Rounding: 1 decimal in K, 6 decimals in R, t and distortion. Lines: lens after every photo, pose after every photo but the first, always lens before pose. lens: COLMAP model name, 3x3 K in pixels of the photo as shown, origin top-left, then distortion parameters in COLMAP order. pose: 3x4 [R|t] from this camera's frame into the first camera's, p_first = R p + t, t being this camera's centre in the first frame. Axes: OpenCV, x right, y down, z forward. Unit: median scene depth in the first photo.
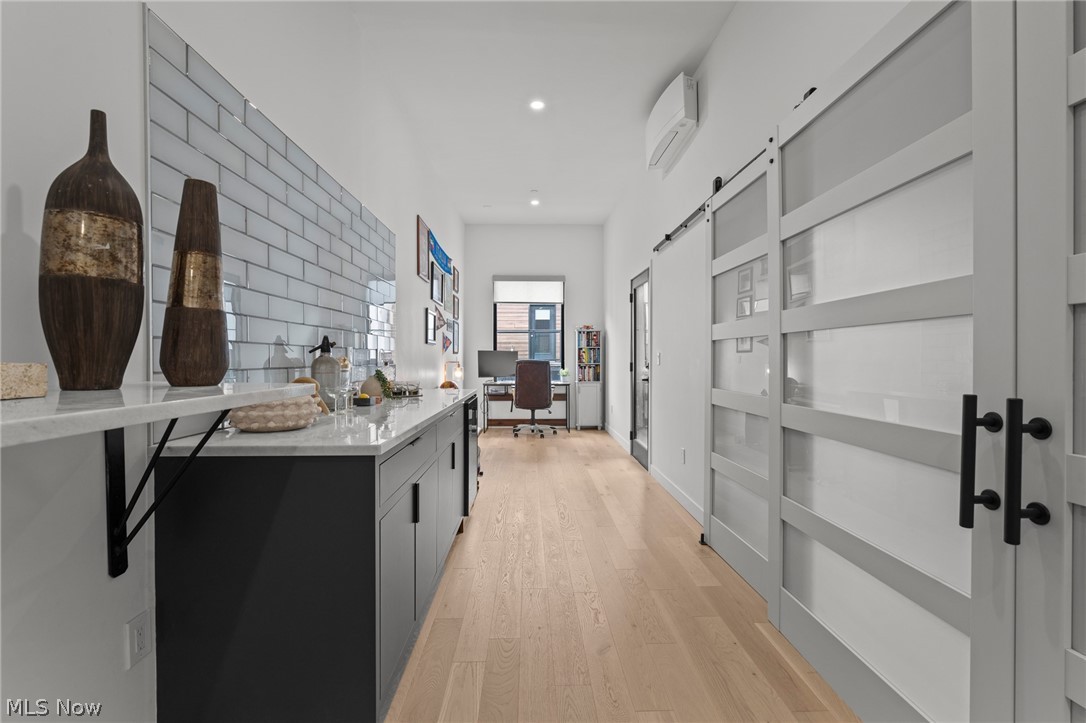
lens RADIAL K [[494.9, 0, 540.2], [0, 494.9, 362.8], [0, 0, 1]] dist [-0.001311, -0.000748]
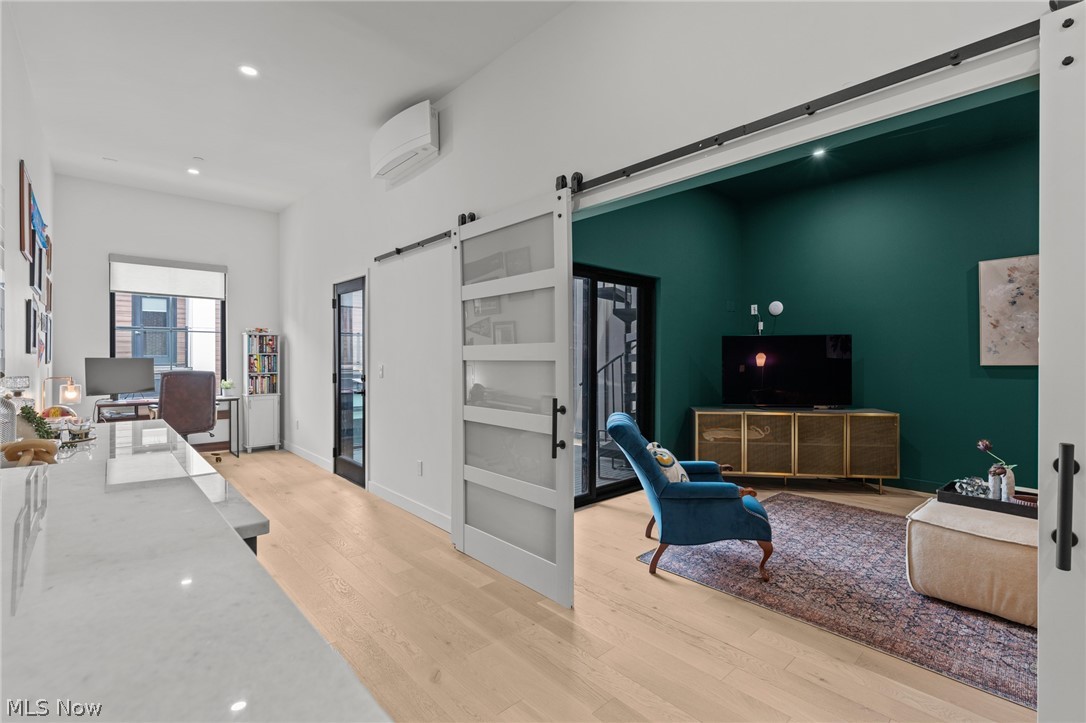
lens RADIAL K [[494.9, 0, 568.4], [0, 494.9, 360.2], [0, 0, 1]] dist [-0.001311, -0.000748]
pose [[0.744380, -0.002479, 0.667751, -0.081569], [0.006180, 0.999976, -0.003176, -0.015048], [-0.667727, 0.006491, 0.744378, 0.013900]]
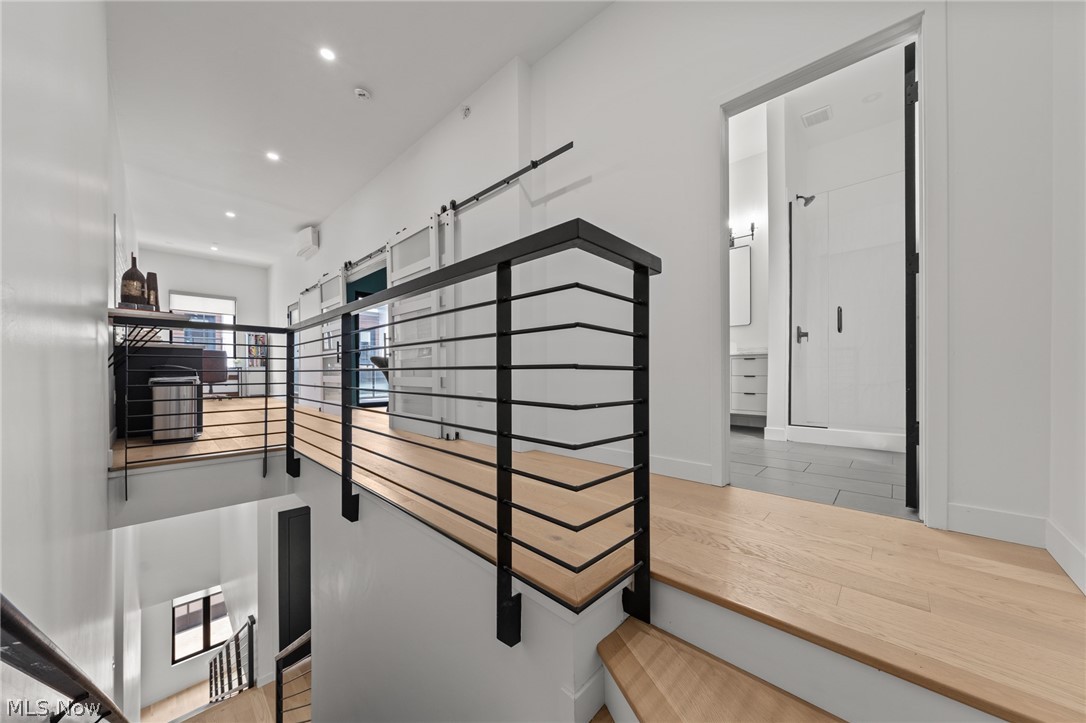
lens RADIAL K [[371.9, 0, 544.4], [0, 371.9, 369.8], [0, 0, 1]] dist [0.000941, 0.000118]
pose [[0.713585, -0.002806, 0.700563, -0.080837], [0.011745, 0.999899, -0.007958, 0.069703], [-0.700470, 0.013907, 0.713546, -0.495556]]
